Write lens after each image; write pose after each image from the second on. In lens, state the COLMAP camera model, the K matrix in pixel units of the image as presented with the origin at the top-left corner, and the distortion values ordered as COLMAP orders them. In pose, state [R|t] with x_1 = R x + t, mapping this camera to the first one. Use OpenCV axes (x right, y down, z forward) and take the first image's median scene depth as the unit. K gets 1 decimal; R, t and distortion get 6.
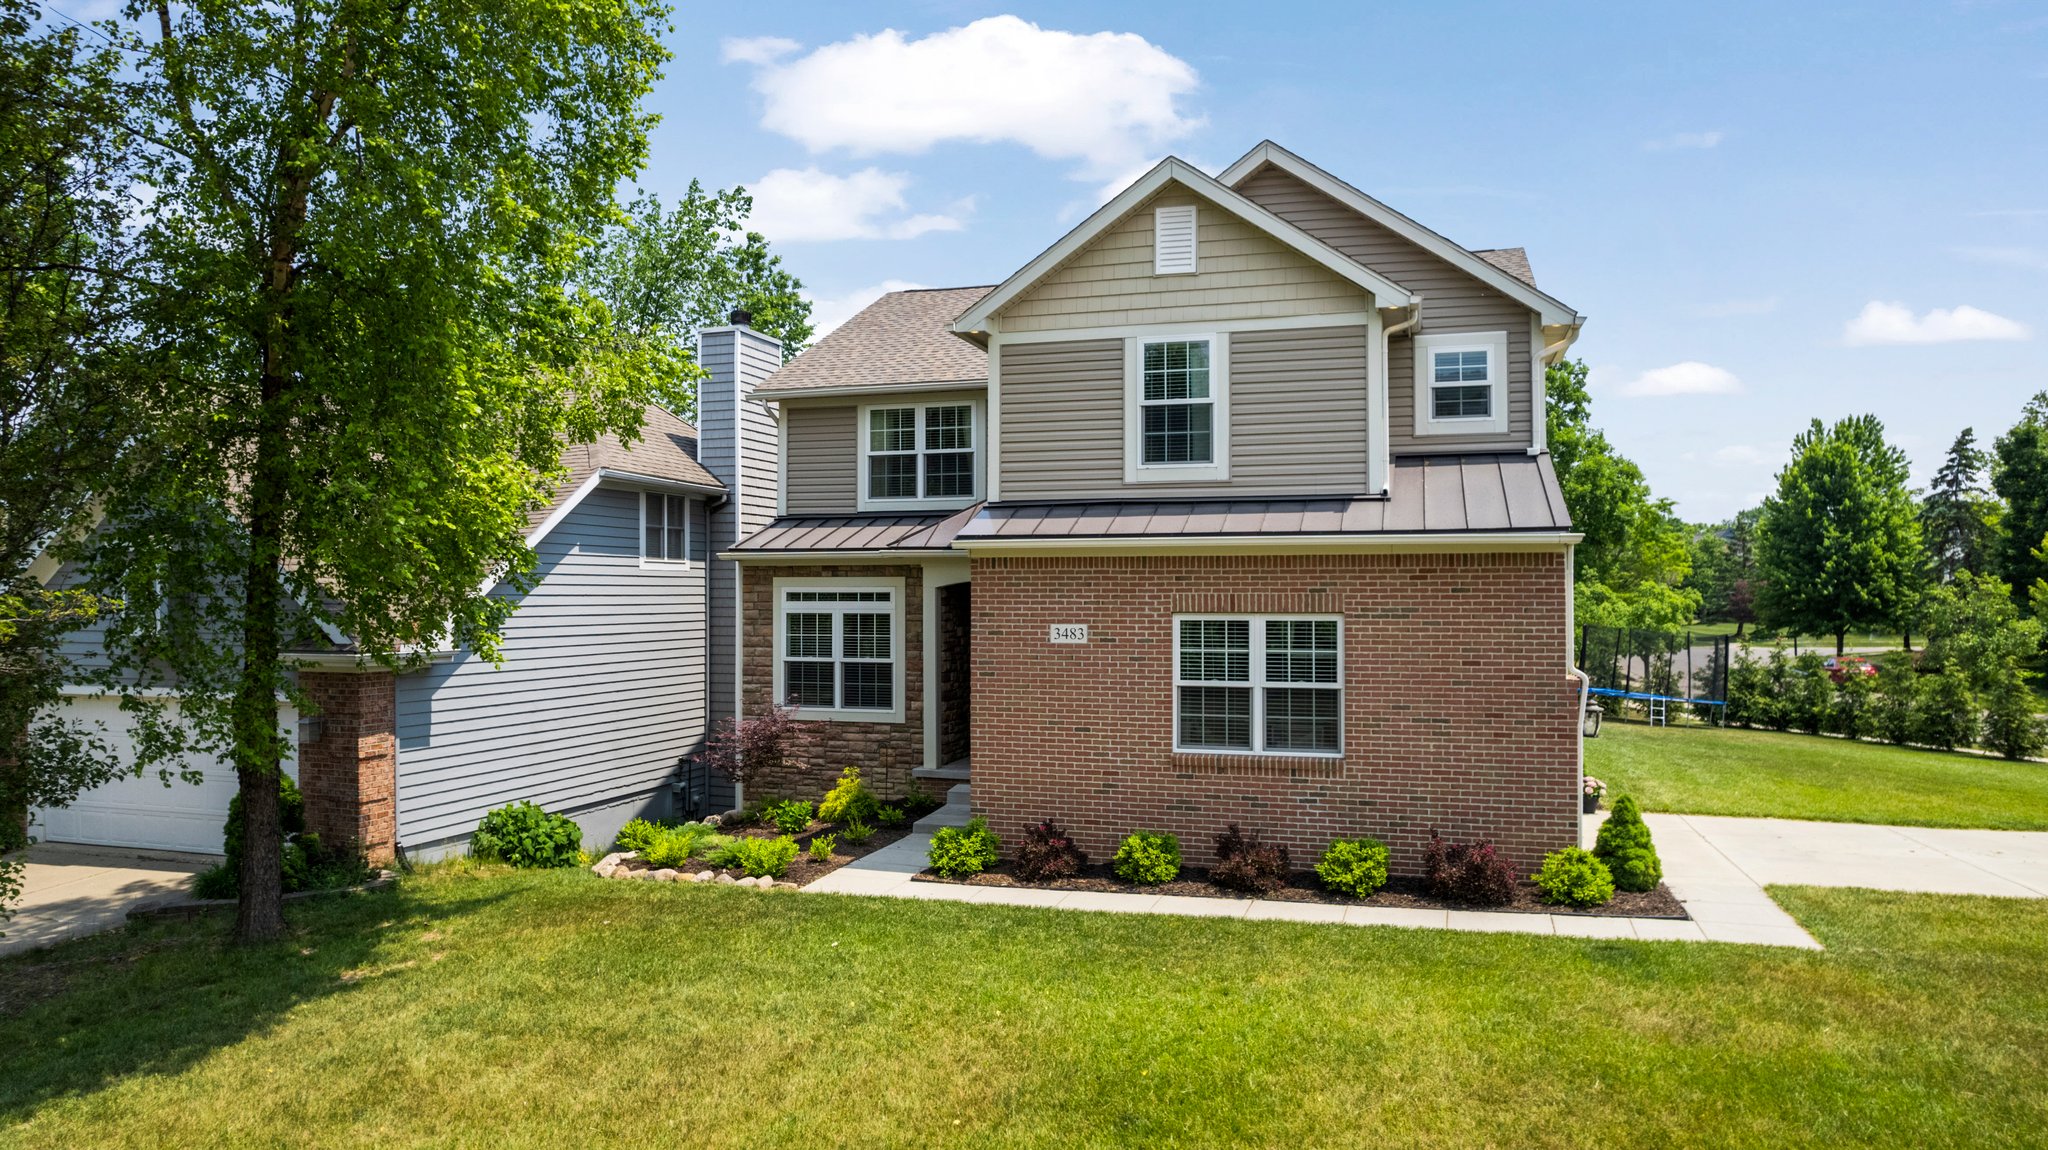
lens RADIAL K [[1380.4, 0, 1027.6], [0, 1380.4, 585.4], [0, 0, 1]] dist [-0.046070, 0.016961]
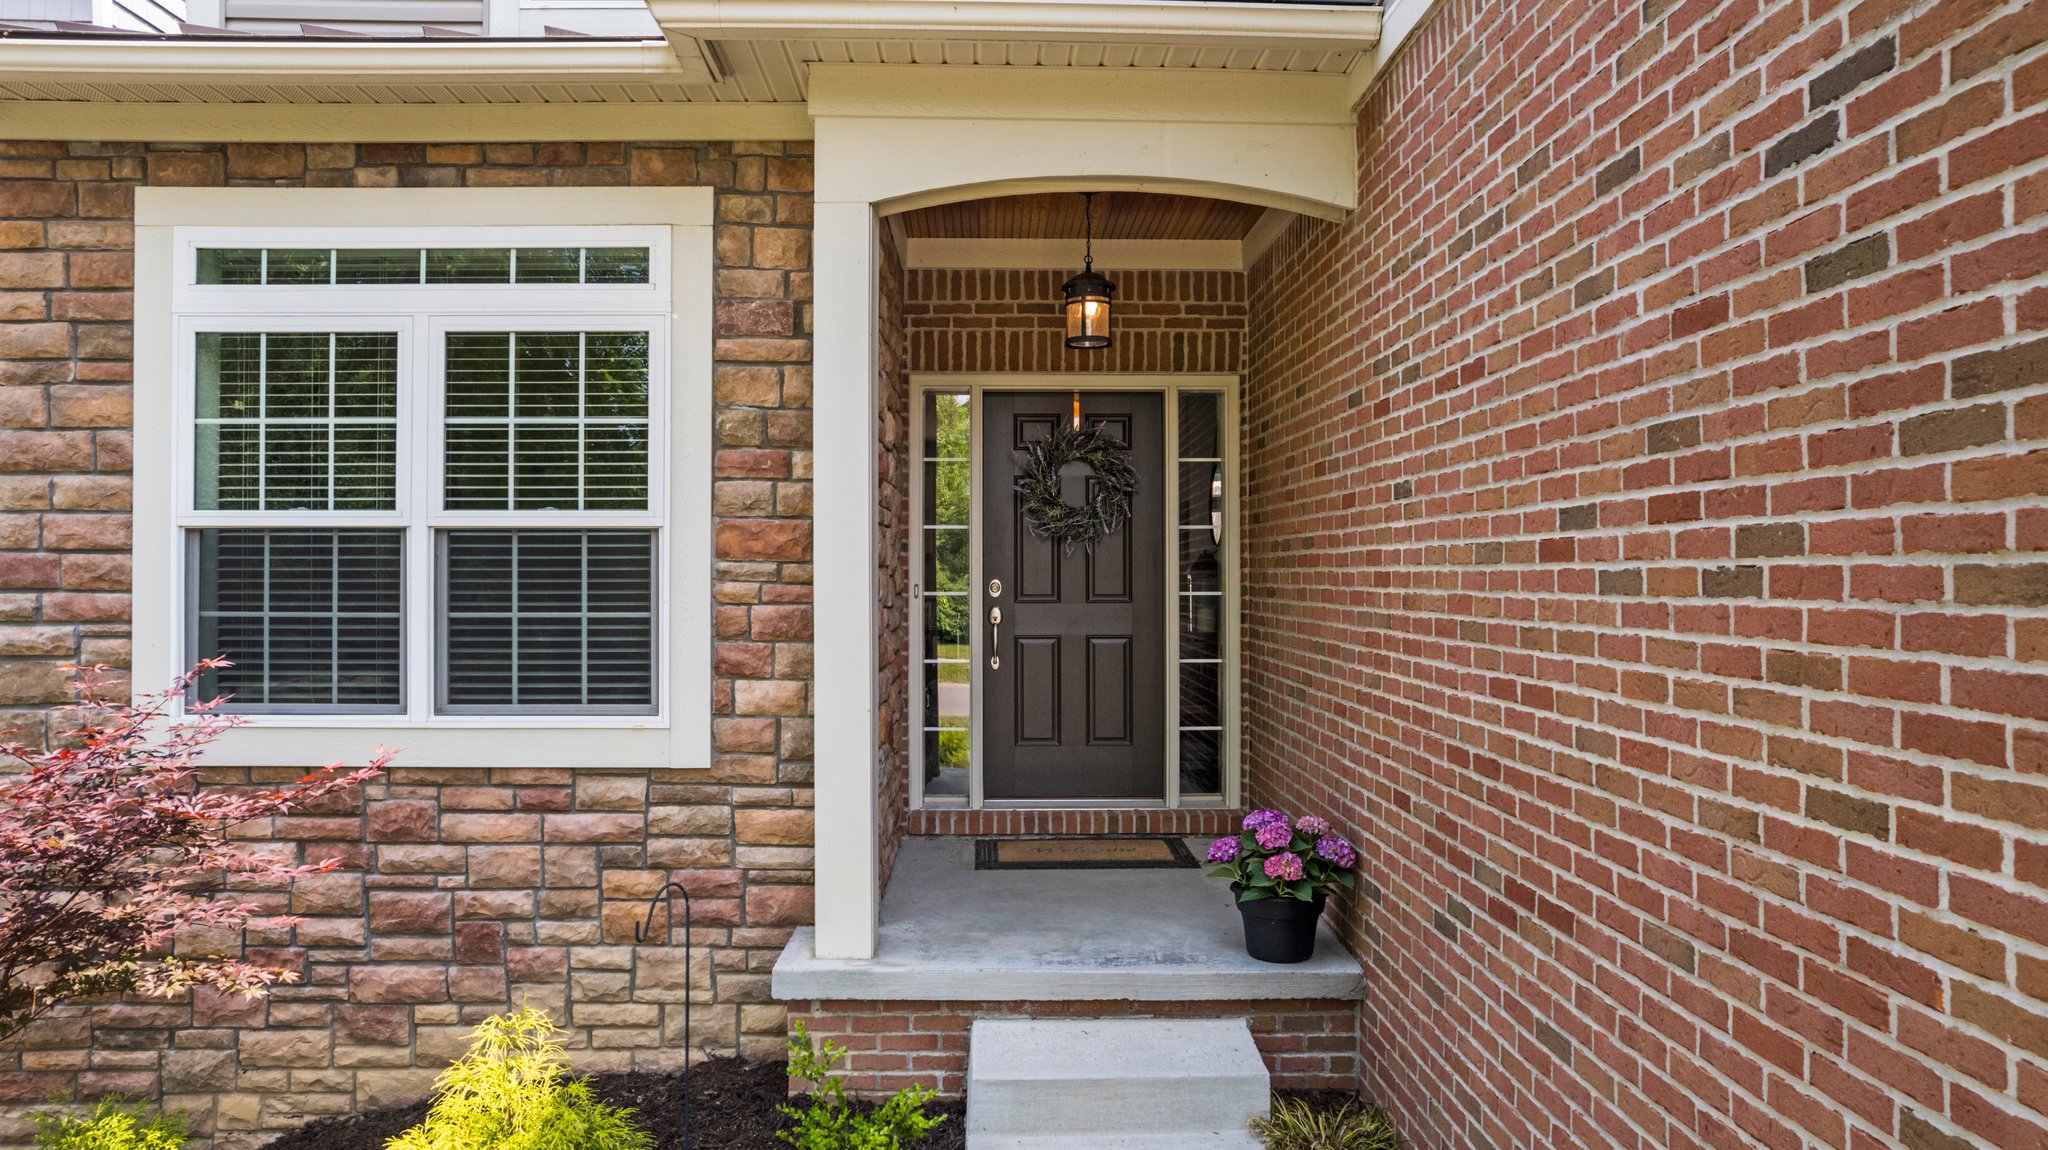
lens RADIAL K [[1320.2, 0, 1026.8], [0, 1320.2, 571.5], [0, 0, 1]] dist [-0.033212, 0.003392]
pose [[0.948280, 0.002315, 0.317427, -0.134032], [-0.002972, 0.999994, 0.001586, 0.077152], [-0.317422, -0.002447, 0.948281, 0.911835]]
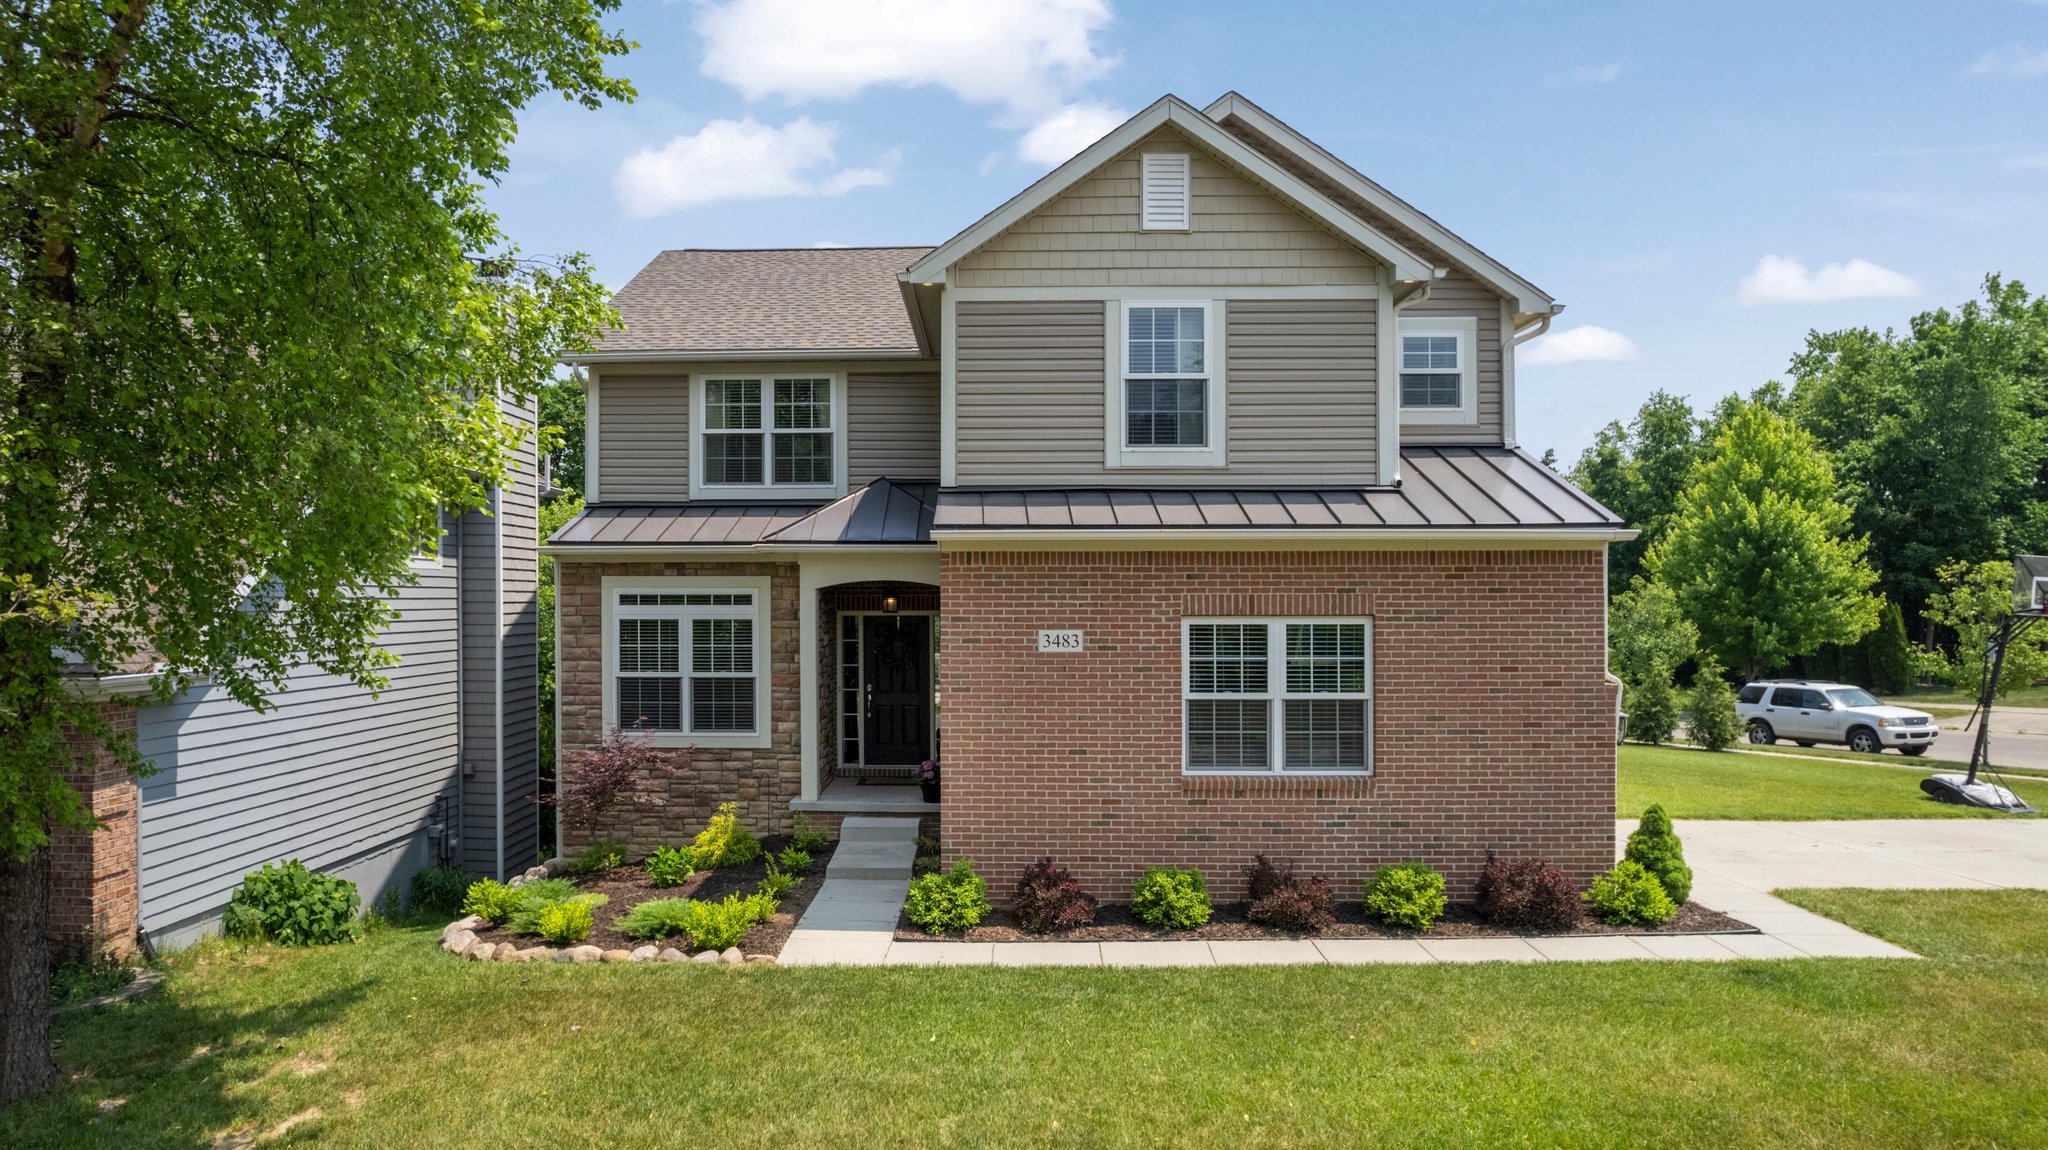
lens RADIAL K [[1380.4, 0, 961.6], [0, 1380.4, 620.0], [0, 0, 1]] dist [-0.046070, 0.016961]
pose [[0.964892, -0.004485, 0.262608, -0.240942], [-0.000757, 0.999803, 0.019856, 0.004678], [-0.262646, -0.019357, 0.964698, 0.177930]]
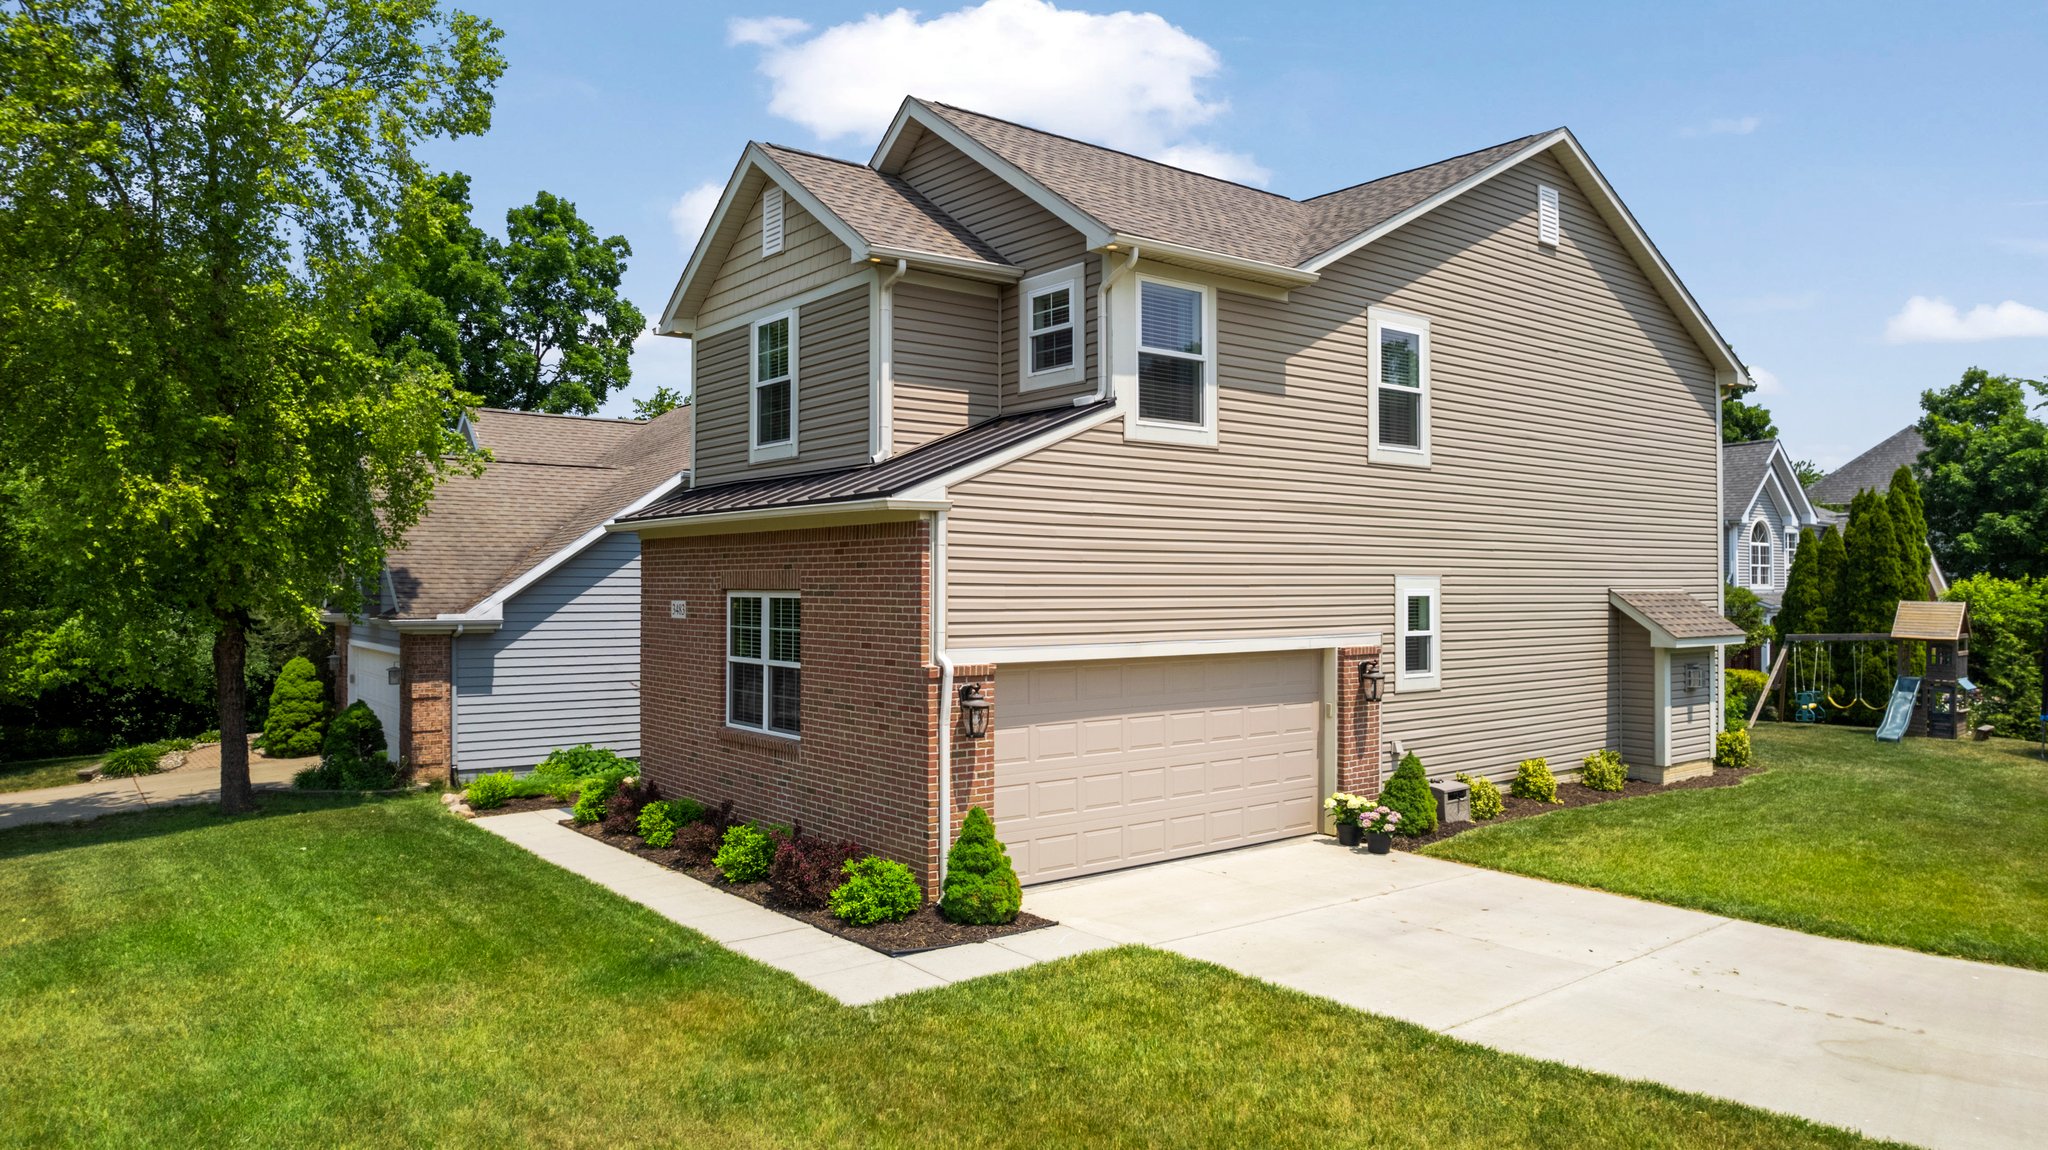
lens RADIAL K [[1320.2, 0, 1025.5], [0, 1320.2, 567.4], [0, 0, 1]] dist [-0.033212, 0.003392]
pose [[0.817061, -0.008613, -0.576487, 0.787805], [0.003945, 0.999949, -0.009348, 0.012451], [0.576538, 0.005364, 0.817053, 0.306651]]
